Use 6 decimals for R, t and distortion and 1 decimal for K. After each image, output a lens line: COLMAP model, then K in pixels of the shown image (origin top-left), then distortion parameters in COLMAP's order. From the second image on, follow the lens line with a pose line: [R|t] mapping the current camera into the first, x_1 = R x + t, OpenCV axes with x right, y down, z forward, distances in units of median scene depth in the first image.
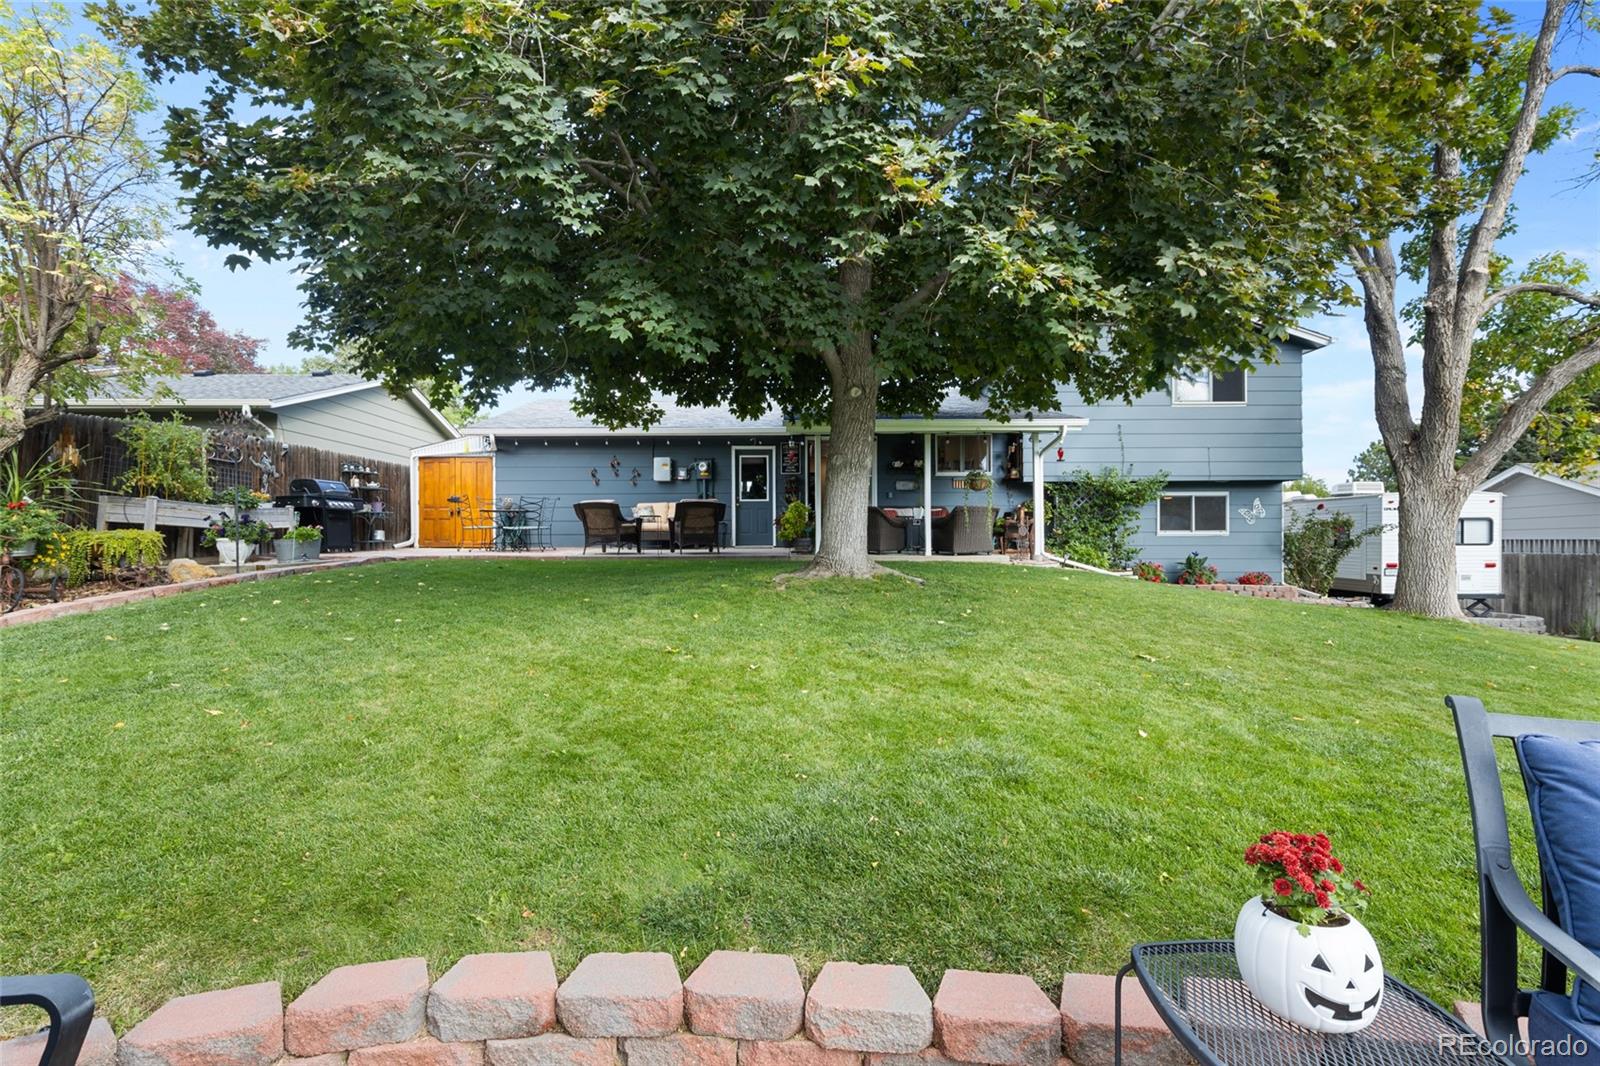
lens RADIAL K [[718.5, 0, 797.5], [0, 718.5, 542.7], [0, 0, 1]] dist [0.007126, 0.000083]
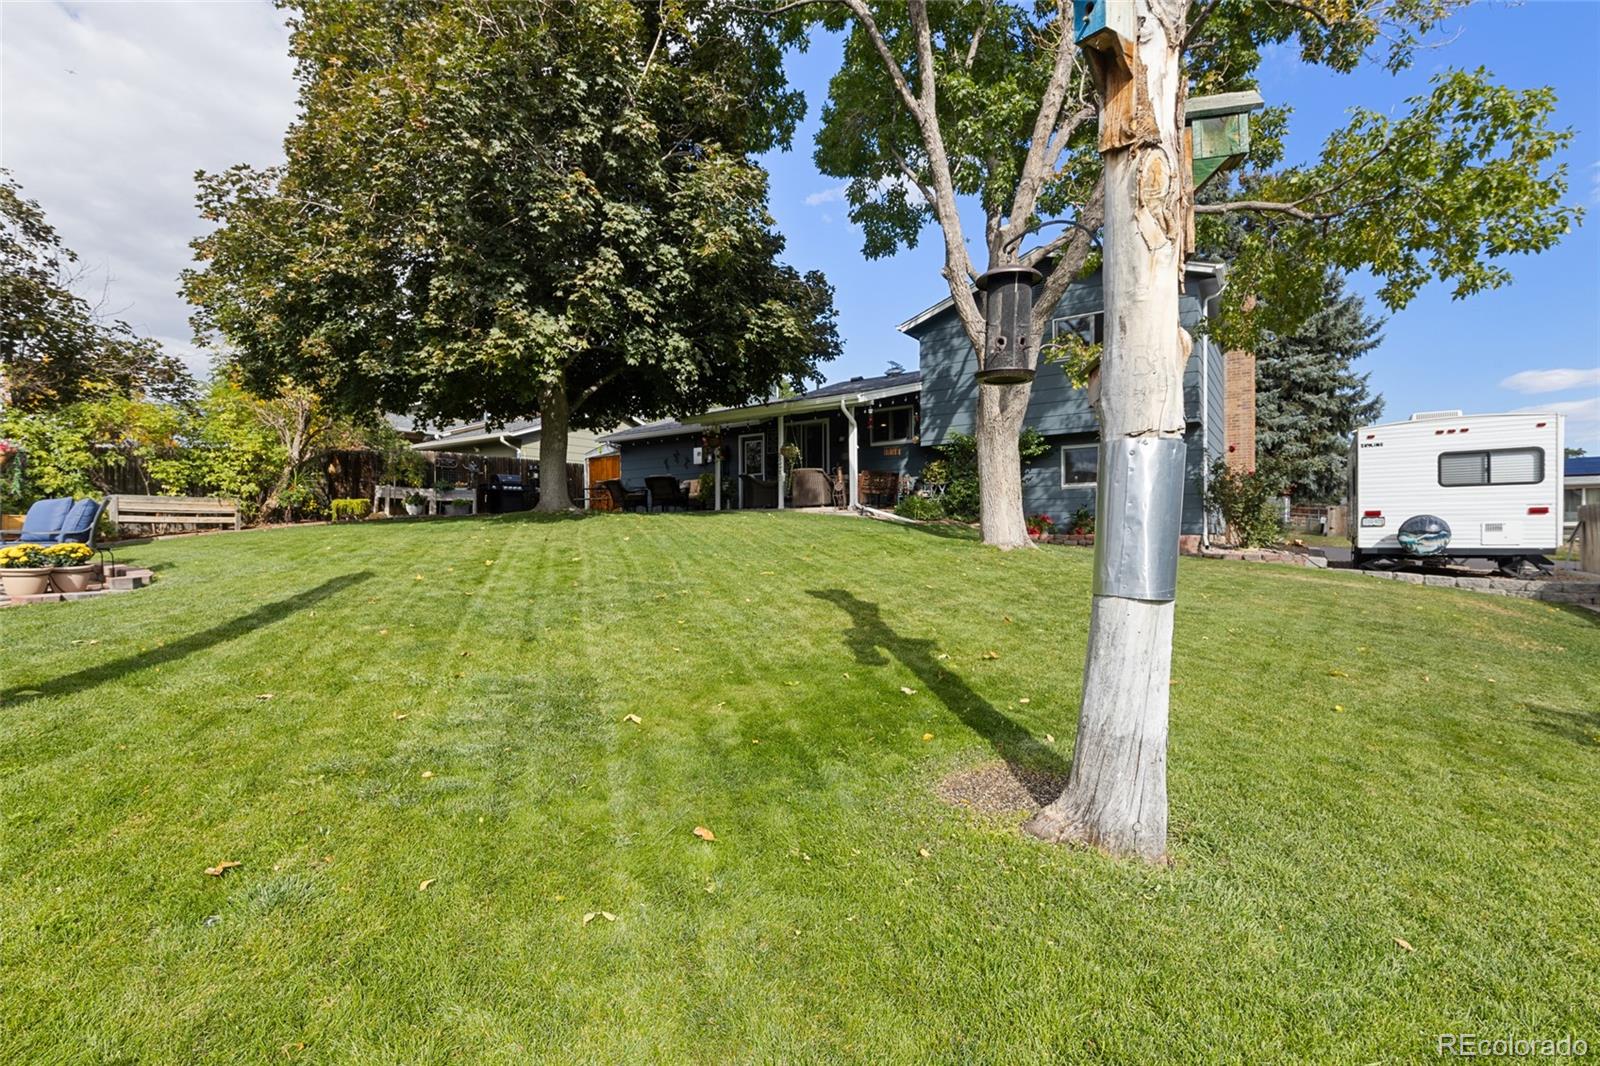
lens RADIAL K [[718.5, 0, 797.5], [0, 718.5, 542.7], [0, 0, 1]] dist [0.007126, 0.000083]
pose [[0.823751, 0.002673, -0.566946, 0.779970], [0.007634, 0.999846, 0.015807, 0.049069], [0.566900, -0.017349, 0.823604, -0.071138]]
